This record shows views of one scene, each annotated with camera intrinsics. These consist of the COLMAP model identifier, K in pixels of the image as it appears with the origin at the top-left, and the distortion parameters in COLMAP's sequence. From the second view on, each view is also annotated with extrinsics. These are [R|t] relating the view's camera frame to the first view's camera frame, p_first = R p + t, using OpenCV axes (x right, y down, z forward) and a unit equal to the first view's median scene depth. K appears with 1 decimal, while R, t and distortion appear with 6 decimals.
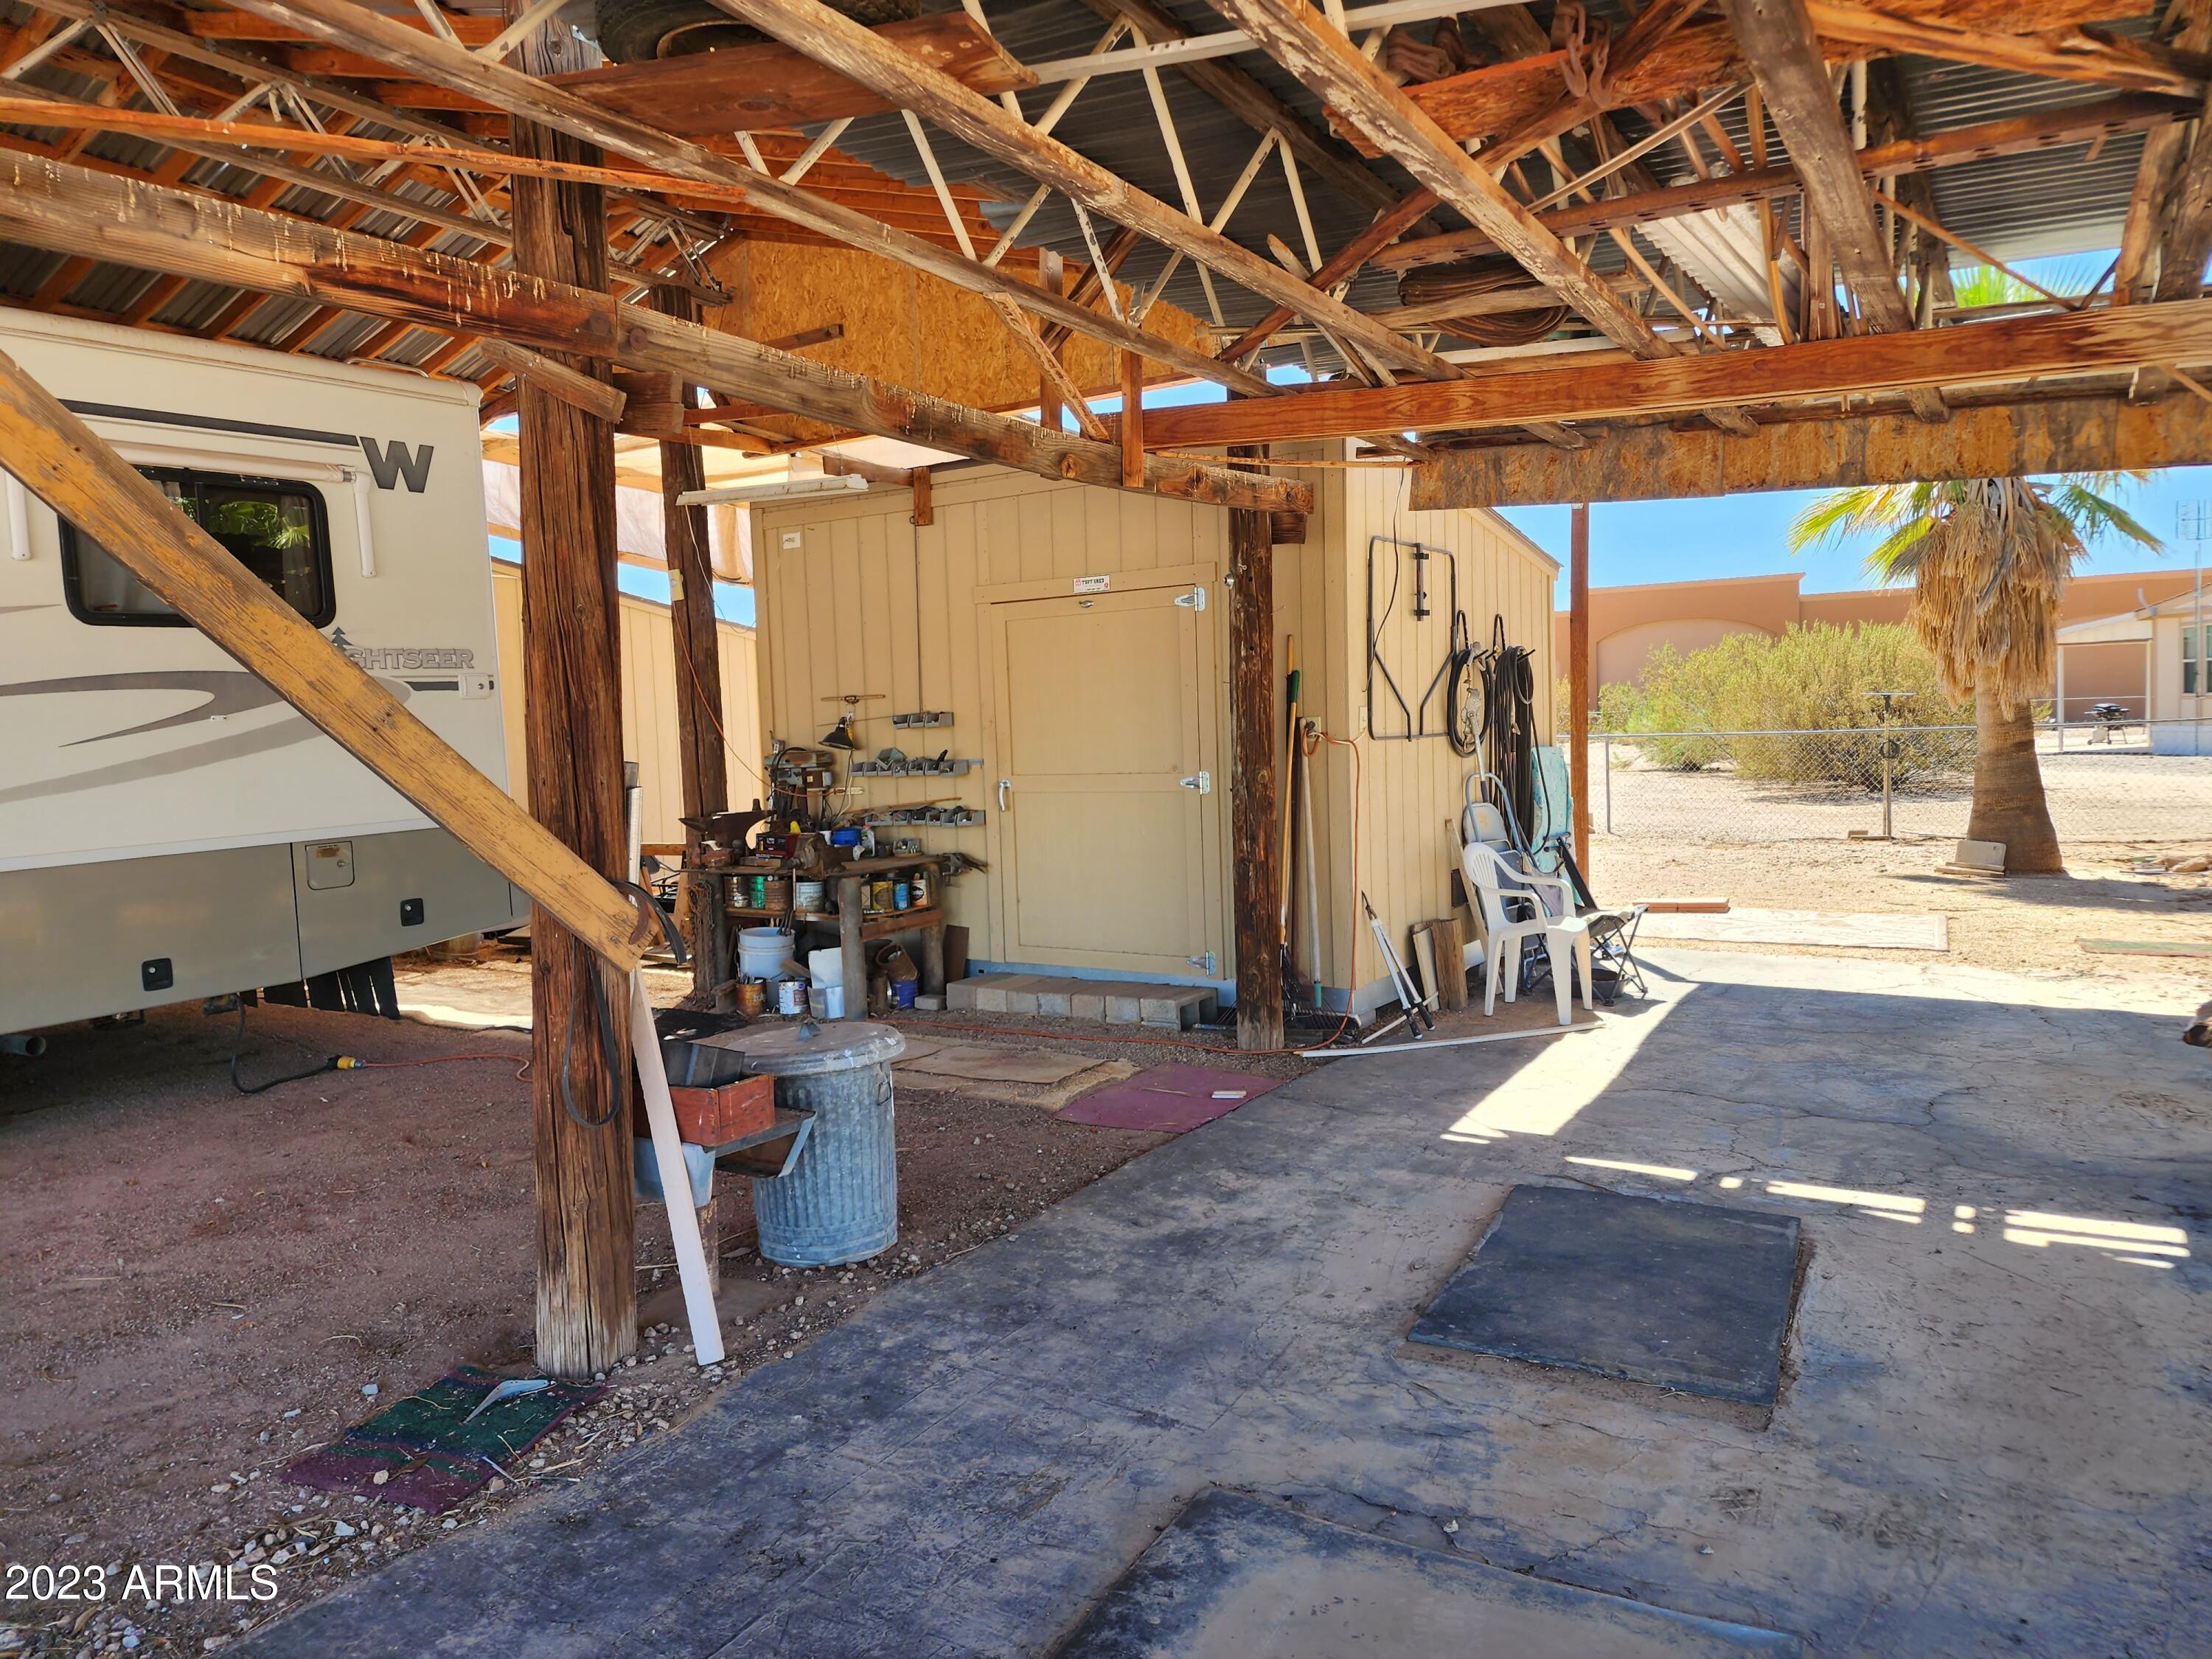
lens RADIAL K [[1543.6, 0, 1096.0], [0, 1543.6, 826.3], [0, 0, 1]] dist [0.121796, -0.115891]
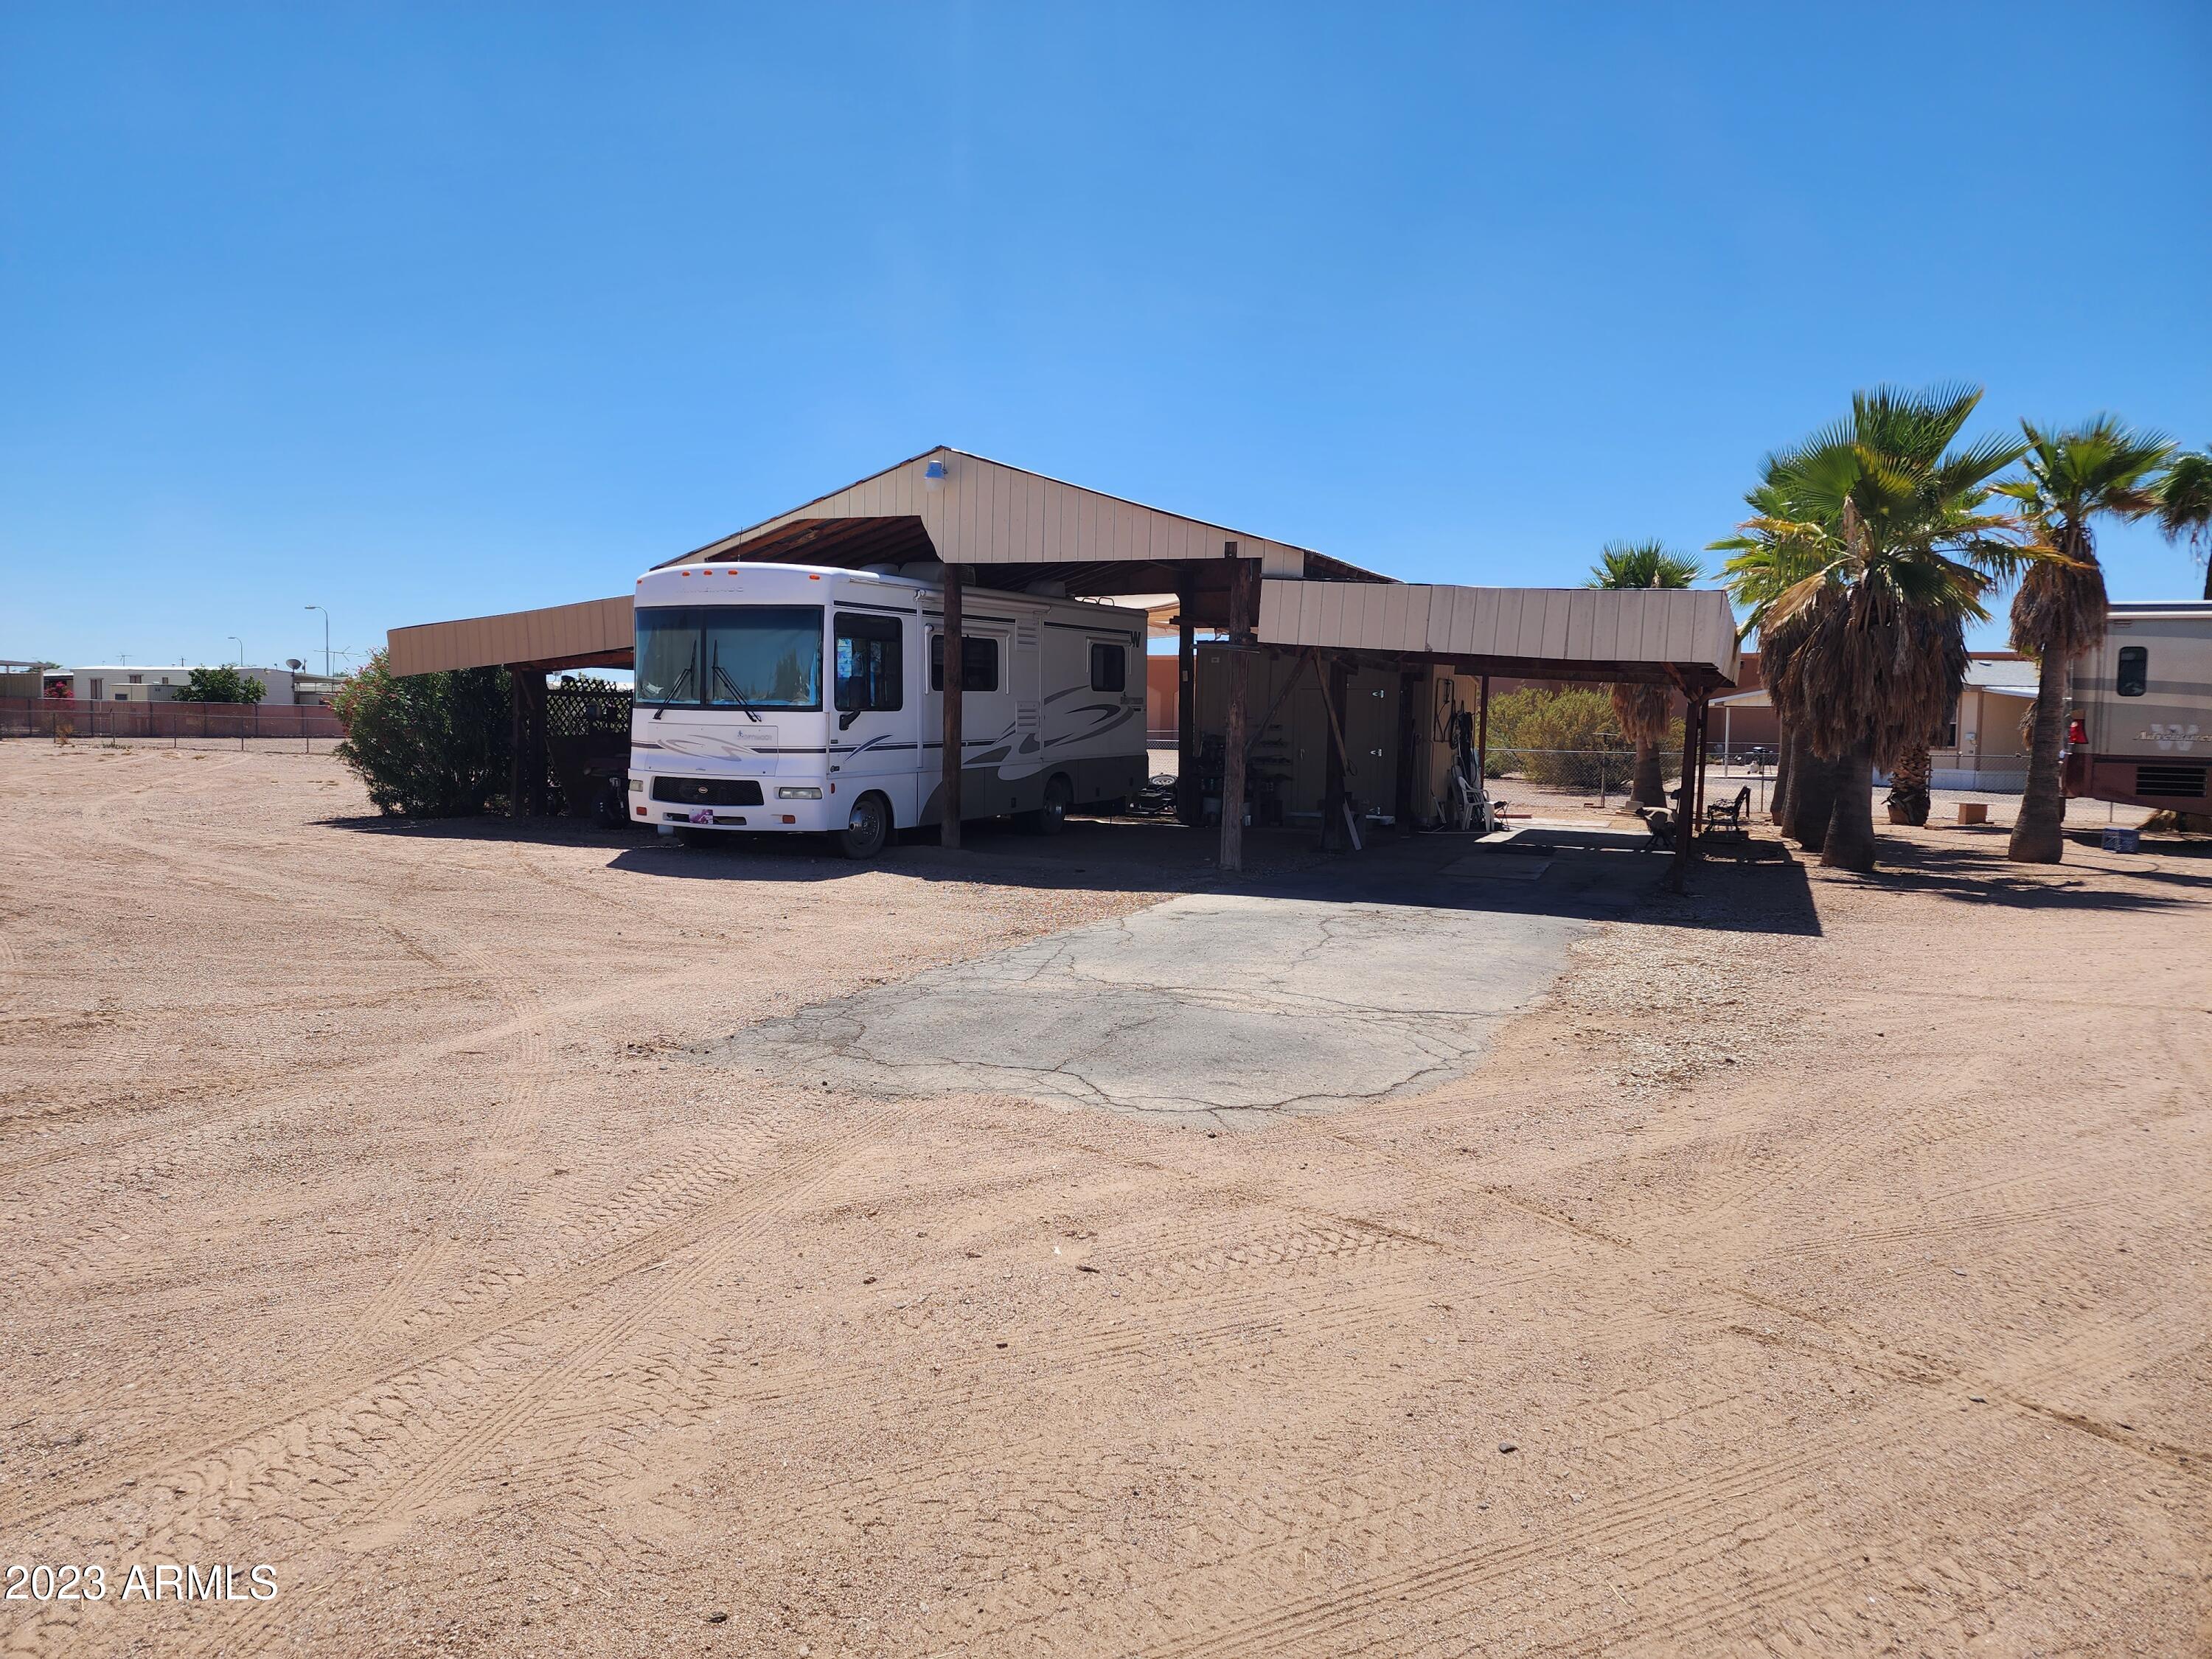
lens RADIAL K [[1543.6, 0, 1096.0], [0, 1543.6, 826.3], [0, 0, 1]] dist [0.121796, -0.115891]
pose [[0.991202, 0.044029, 0.124823, -0.784232], [-0.044086, 0.999025, -0.002302, 0.136033], [-0.124803, -0.003221, 0.992176, -1.816679]]
